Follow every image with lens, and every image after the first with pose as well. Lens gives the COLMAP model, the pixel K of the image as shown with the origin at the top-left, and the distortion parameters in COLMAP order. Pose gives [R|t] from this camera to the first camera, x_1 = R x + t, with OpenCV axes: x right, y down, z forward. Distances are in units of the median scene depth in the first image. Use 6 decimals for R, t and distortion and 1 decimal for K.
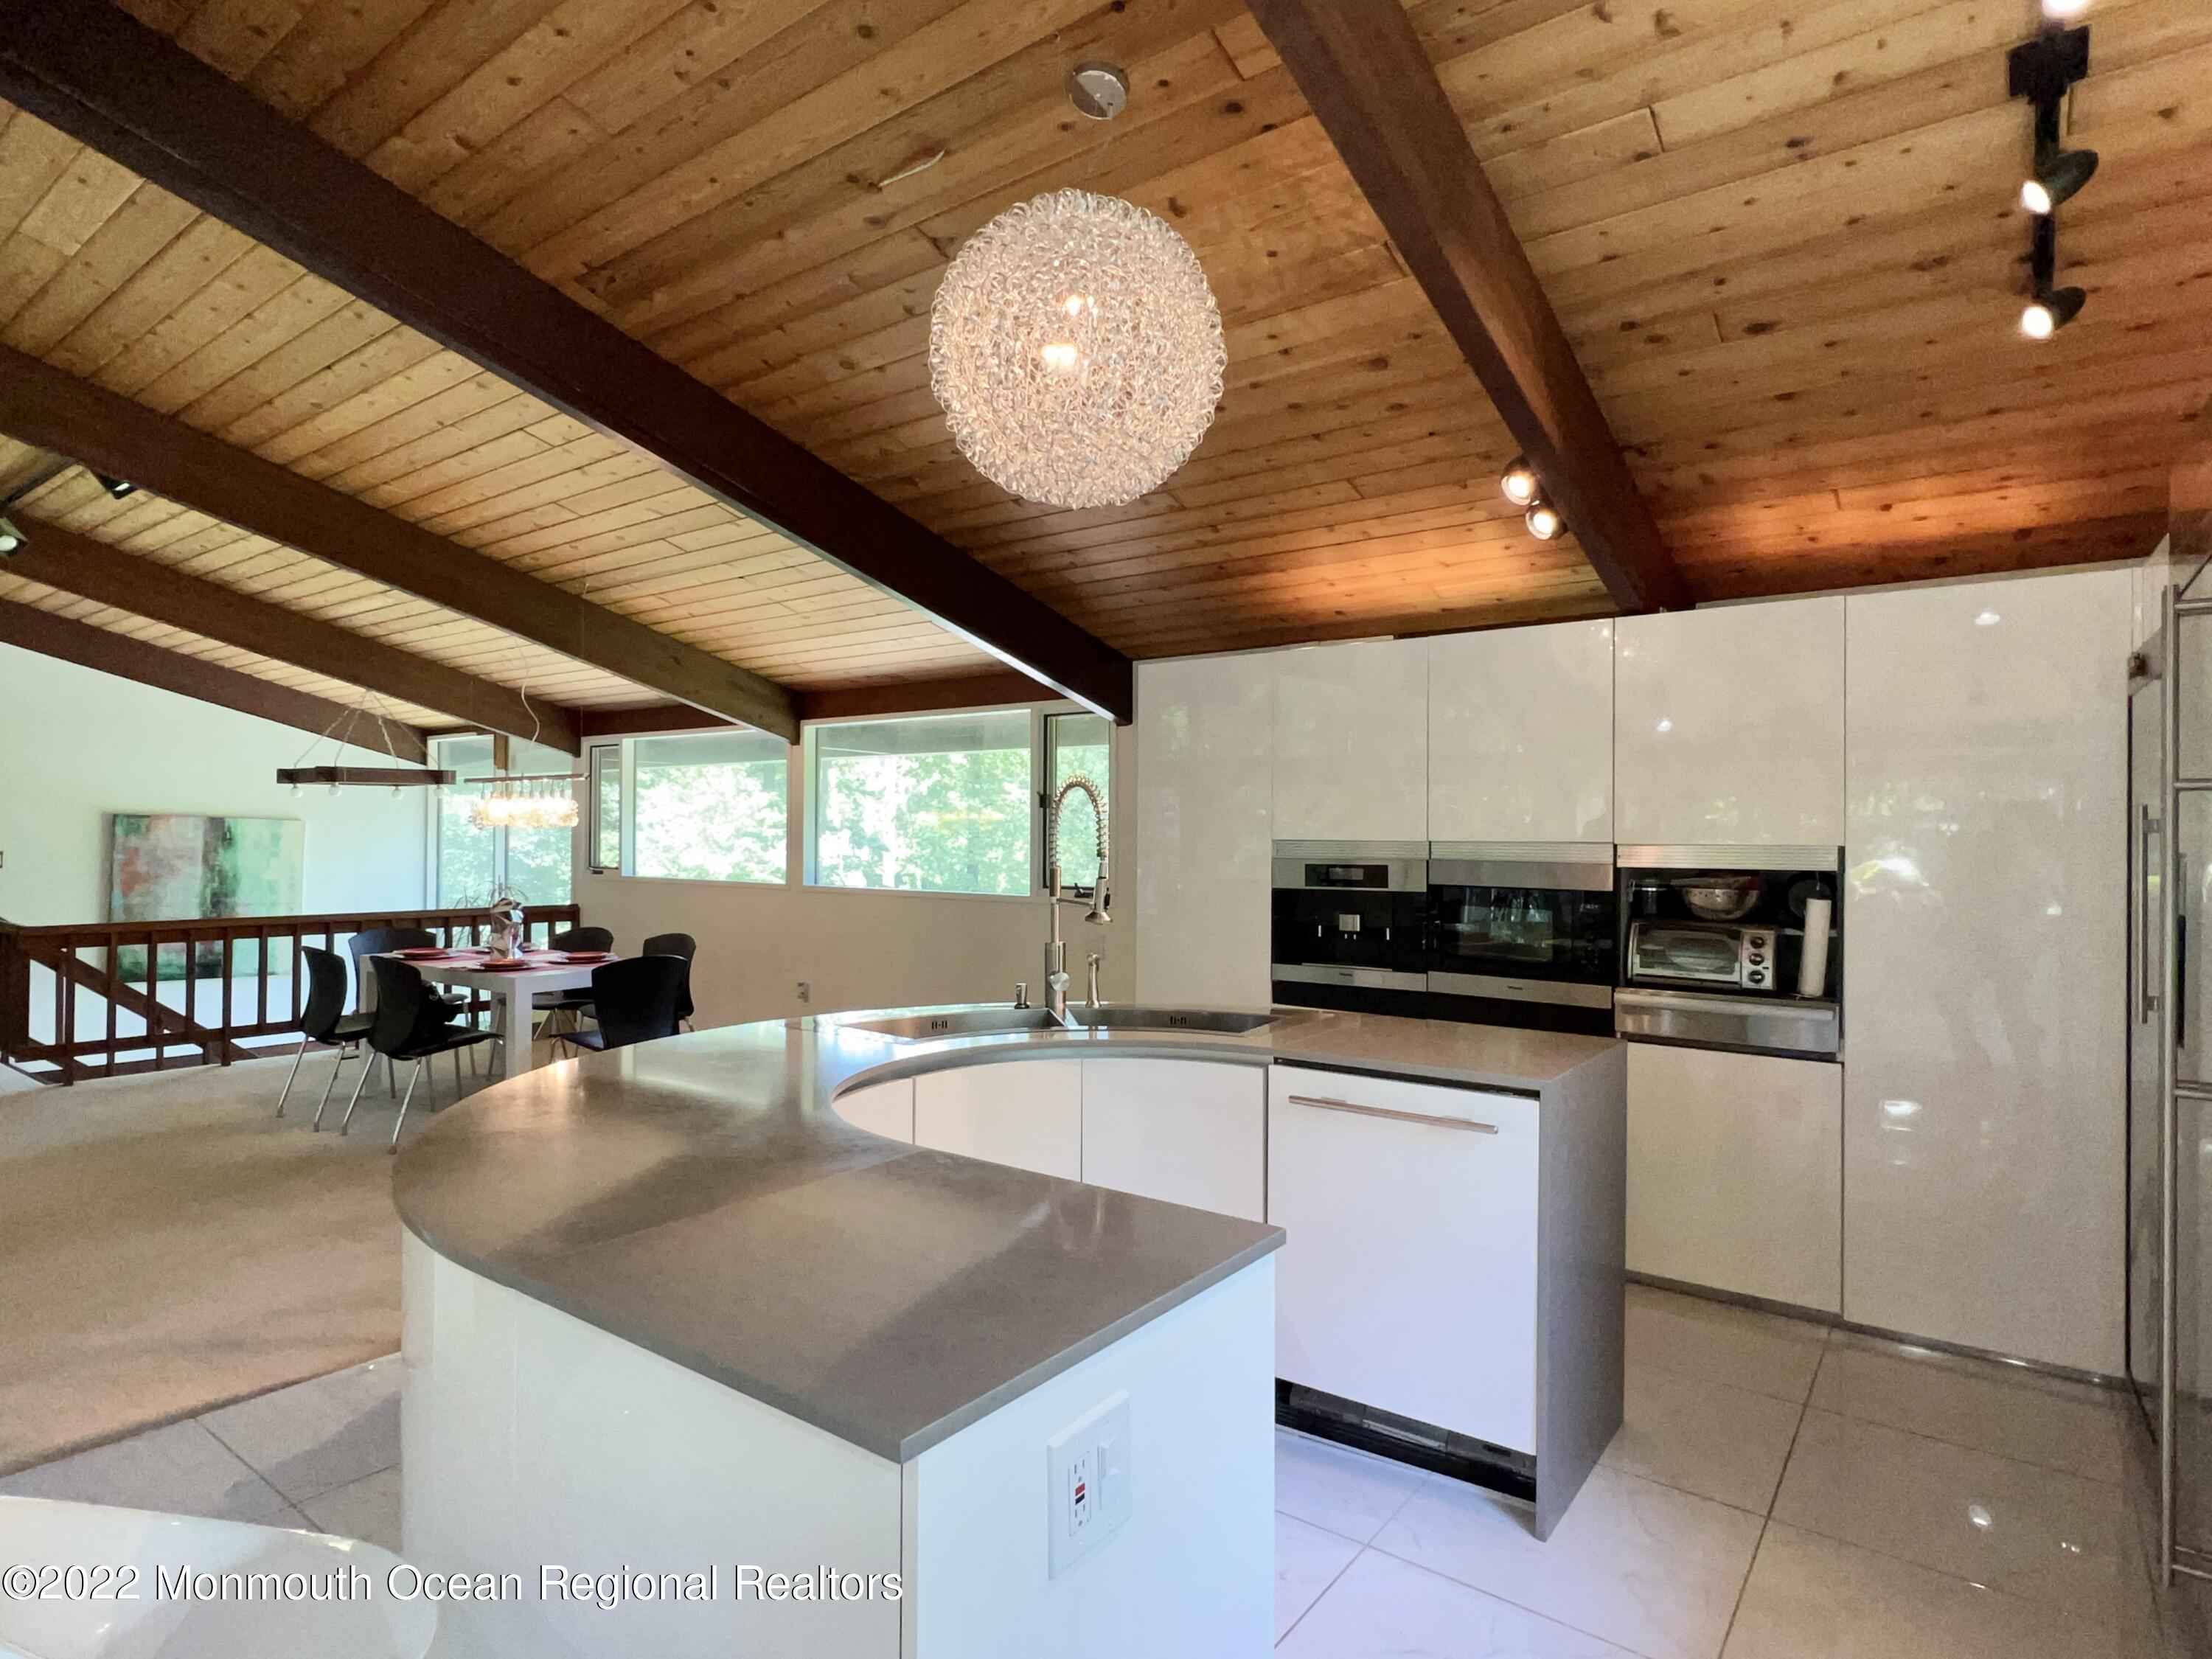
lens RADIAL K [[1184.9, 0, 1092.5], [0, 1184.9, 835.3], [0, 0, 1]] dist [-0.001625, -0.001139]
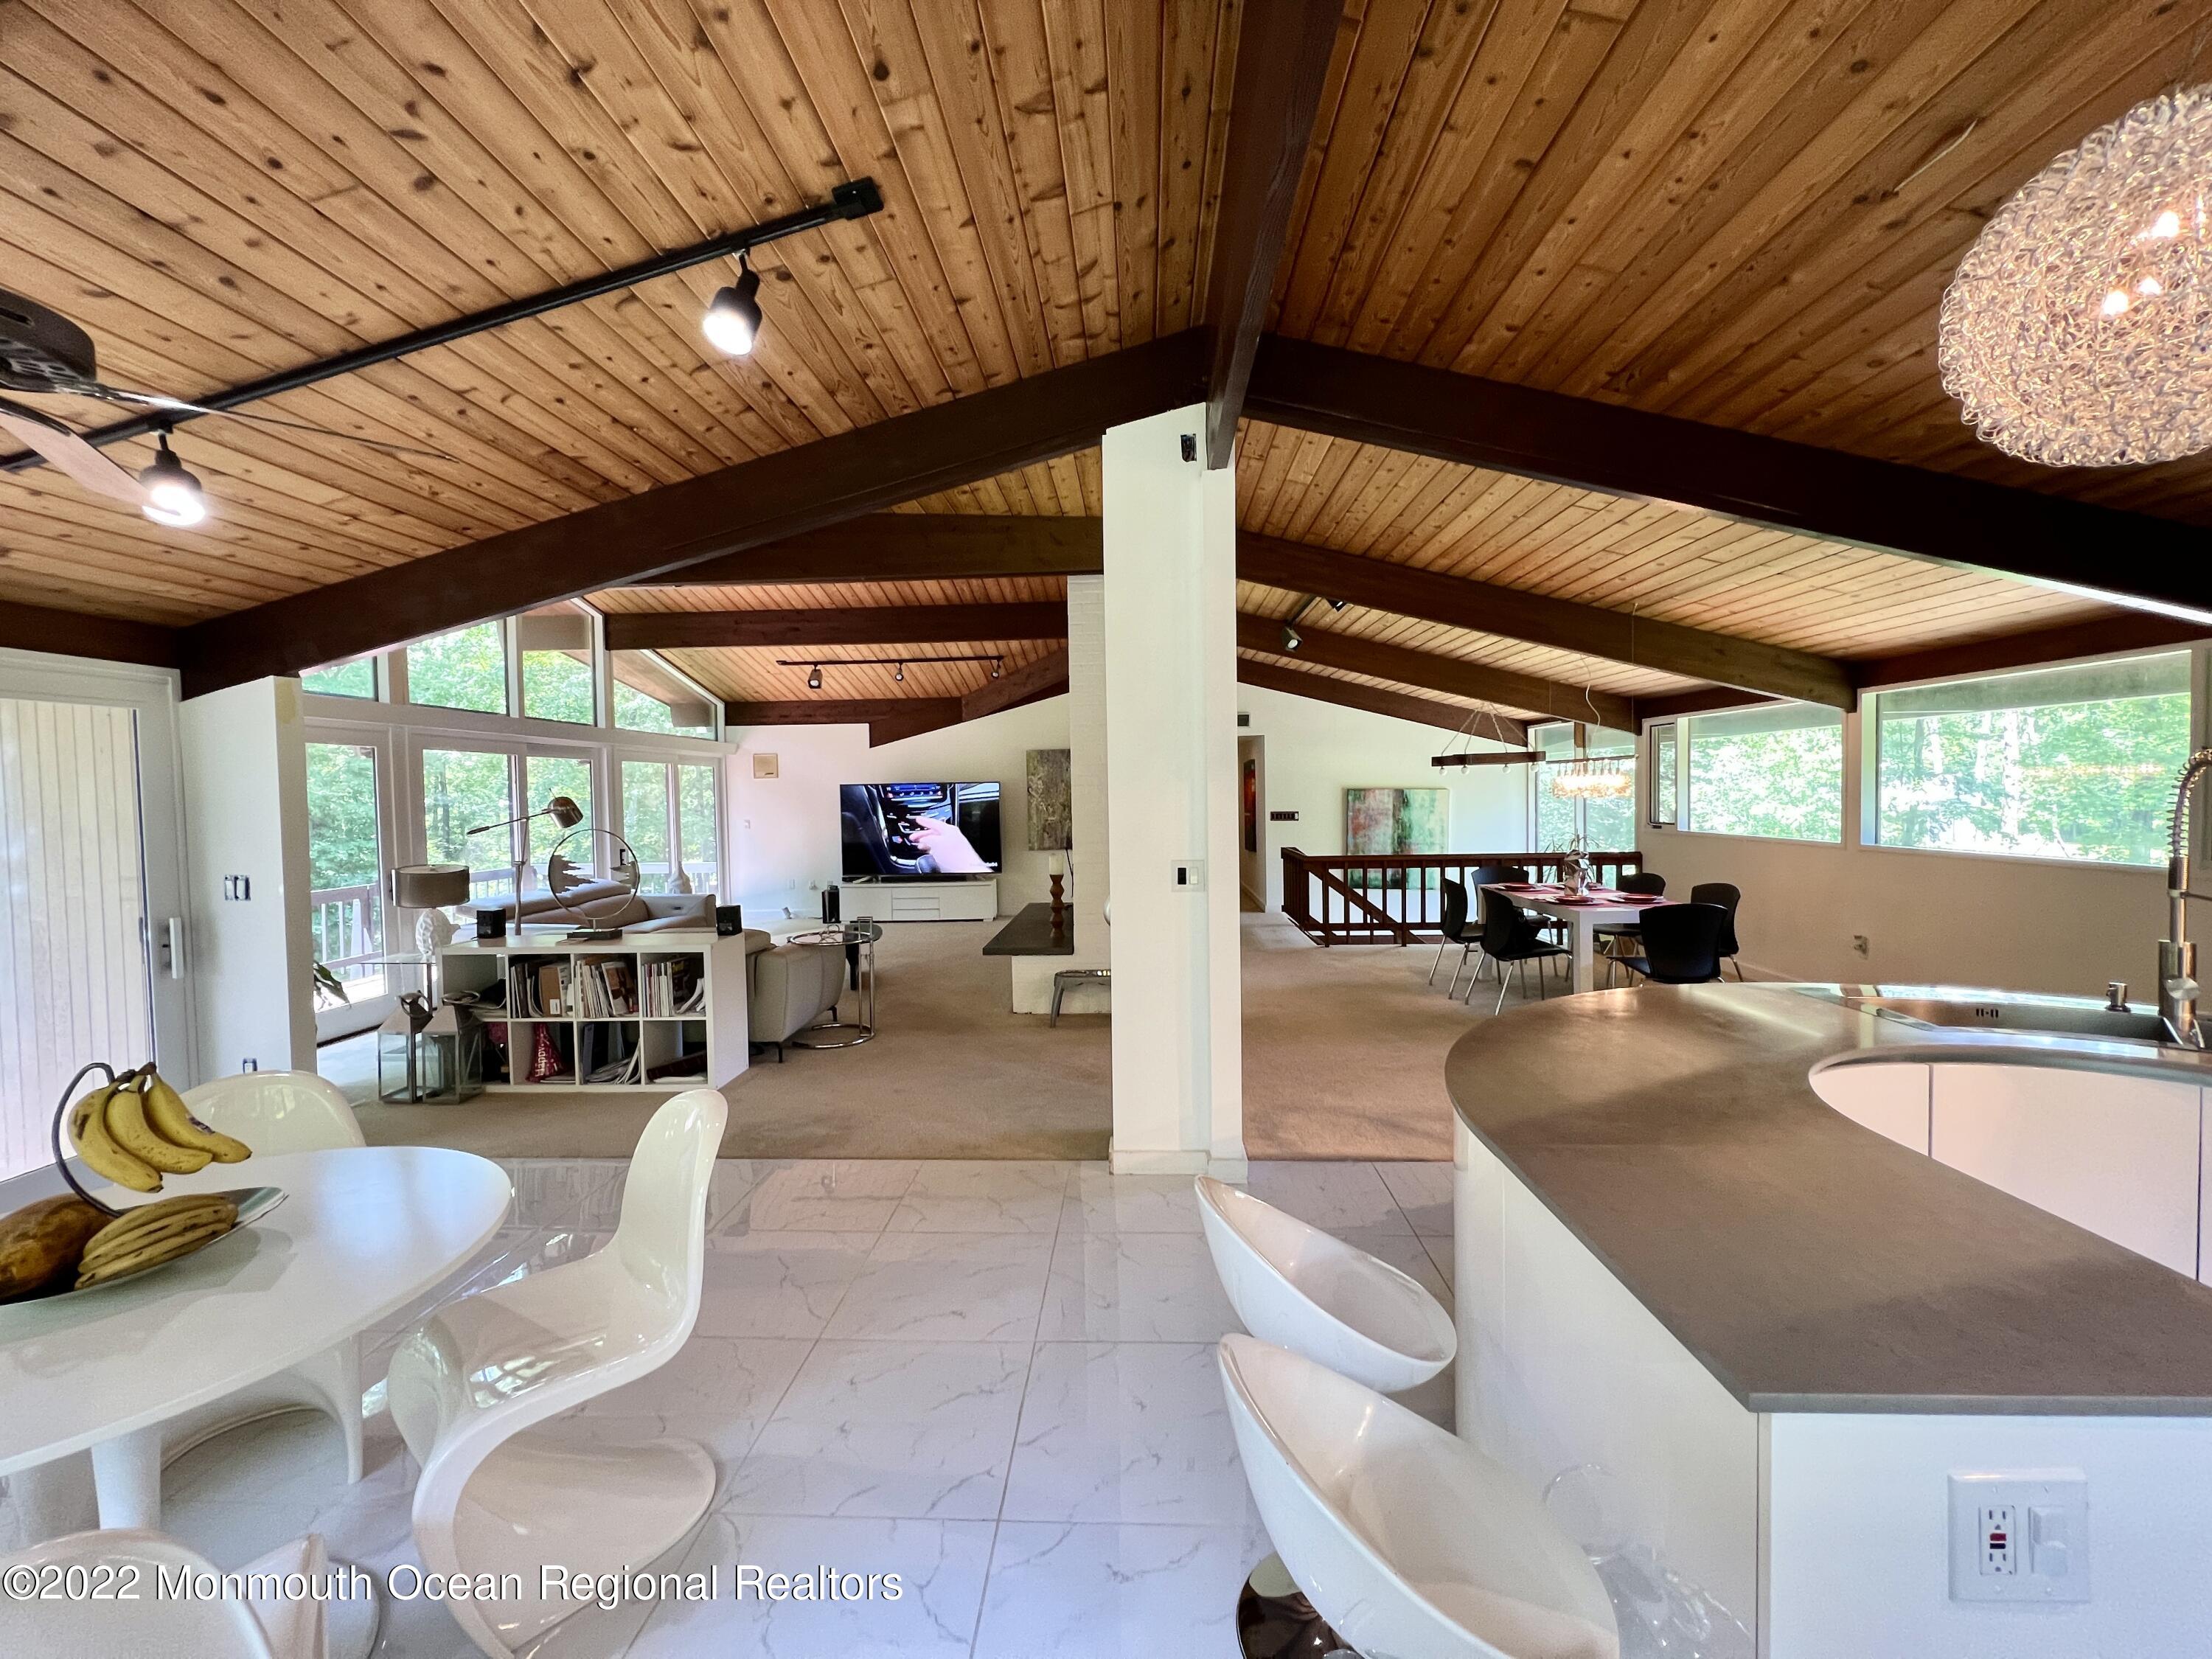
lens RADIAL K [[888.4, 0, 1098.8], [0, 888.4, 831.0], [0, 0, 1]] dist [-0.000901, -0.000157]
pose [[0.559543, 0.015422, -0.828658, 0.037847], [0.027783, 0.998916, 0.037351, -0.022295], [0.828335, -0.043922, 0.558508, -0.008808]]
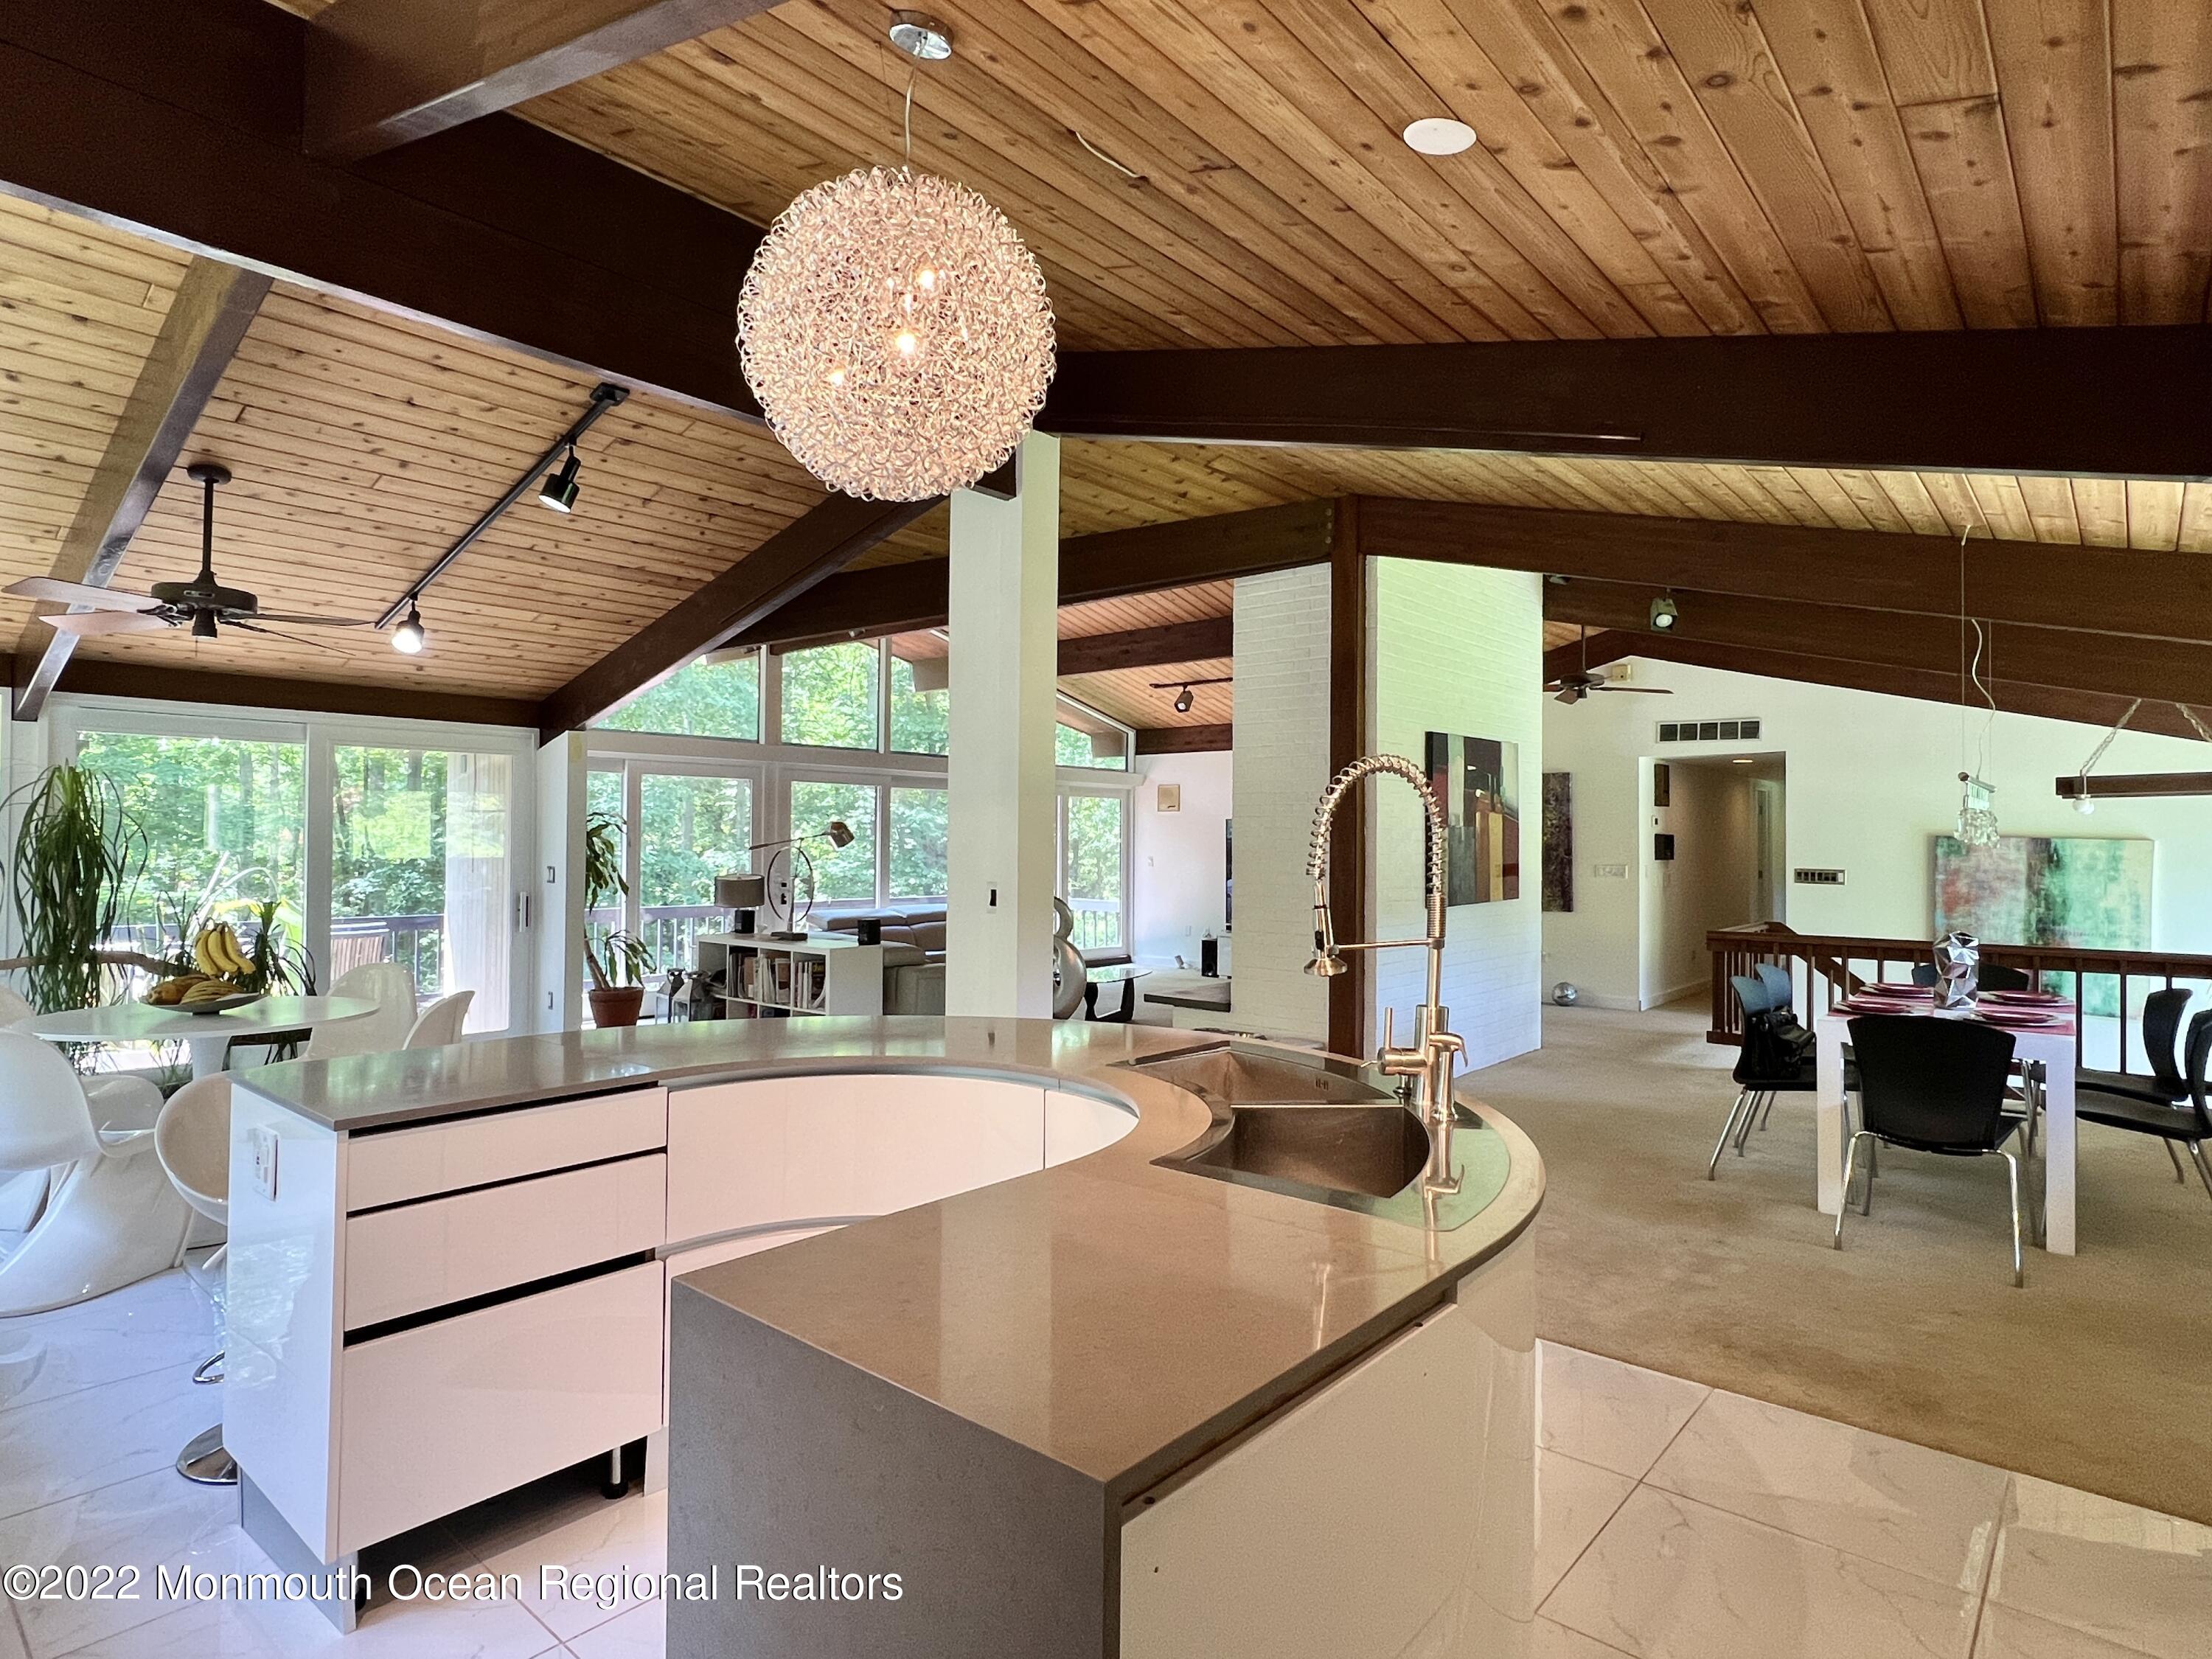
lens RADIAL K [[1184.9, 0, 1092.5], [0, 1184.9, 835.3], [0, 0, 1]] dist [-0.001625, -0.001139]
pose [[-0.076490, -0.017764, -0.996912, 0.374289], [-0.003856, 0.999839, -0.017520, 0.003228], [0.997063, 0.002504, -0.076547, 0.501116]]
